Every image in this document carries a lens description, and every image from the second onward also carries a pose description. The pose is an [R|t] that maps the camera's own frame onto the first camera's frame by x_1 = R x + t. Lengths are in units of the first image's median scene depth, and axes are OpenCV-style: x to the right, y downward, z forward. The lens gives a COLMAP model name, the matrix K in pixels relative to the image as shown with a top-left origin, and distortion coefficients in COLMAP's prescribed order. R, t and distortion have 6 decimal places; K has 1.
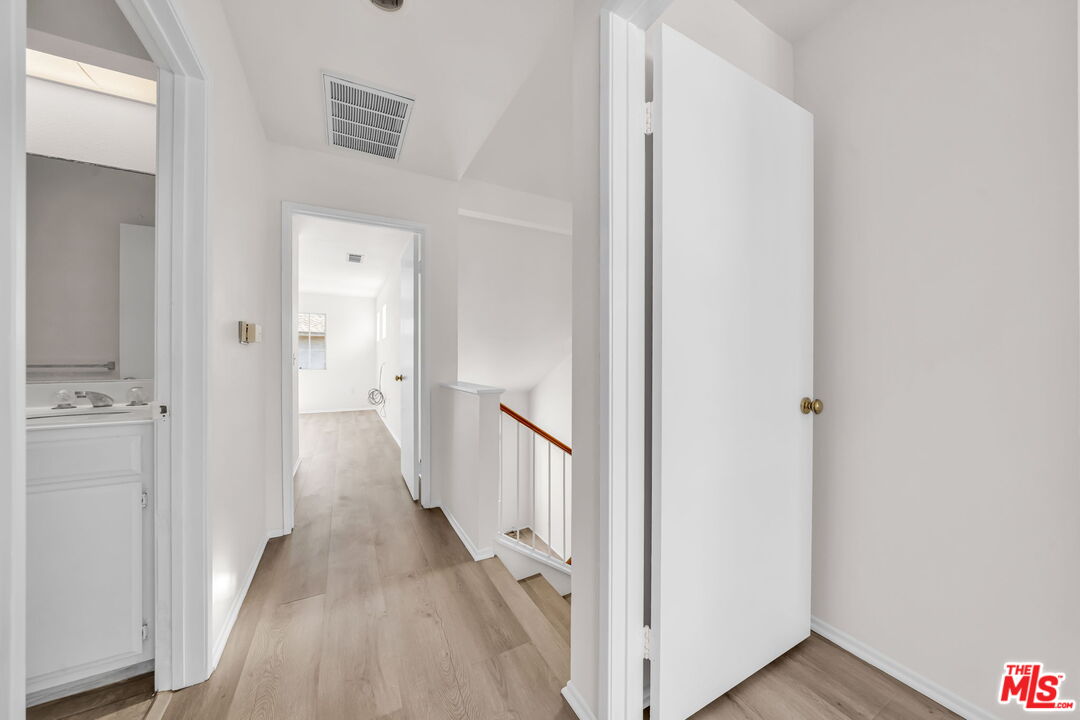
lens RADIAL K [[372.2, 0, 538.1], [0, 372.2, 363.4], [0, 0, 1]] dist [-0.001525, -0.000110]
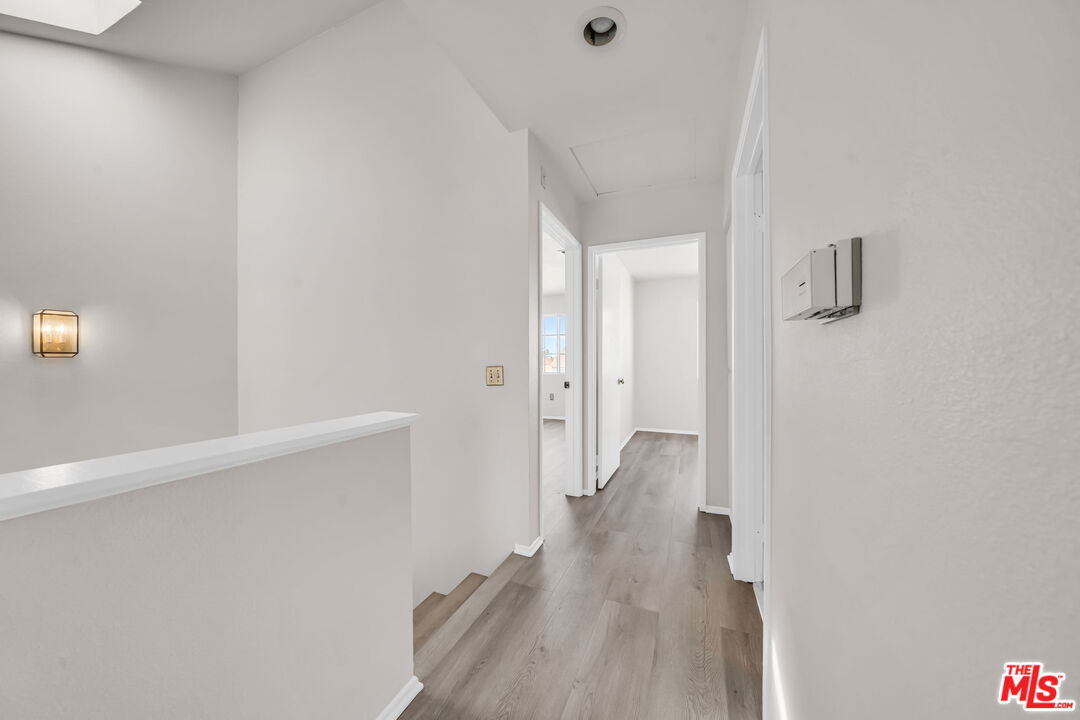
lens RADIAL K [[372.2, 0, 538.1], [0, 372.2, 363.4], [0, 0, 1]] dist [-0.001525, -0.000110]
pose [[-0.638088, -0.003392, 0.769956, -1.093119], [0.004912, 0.999952, 0.008476, -0.027241], [-0.769948, 0.009191, -0.638040, 1.758779]]
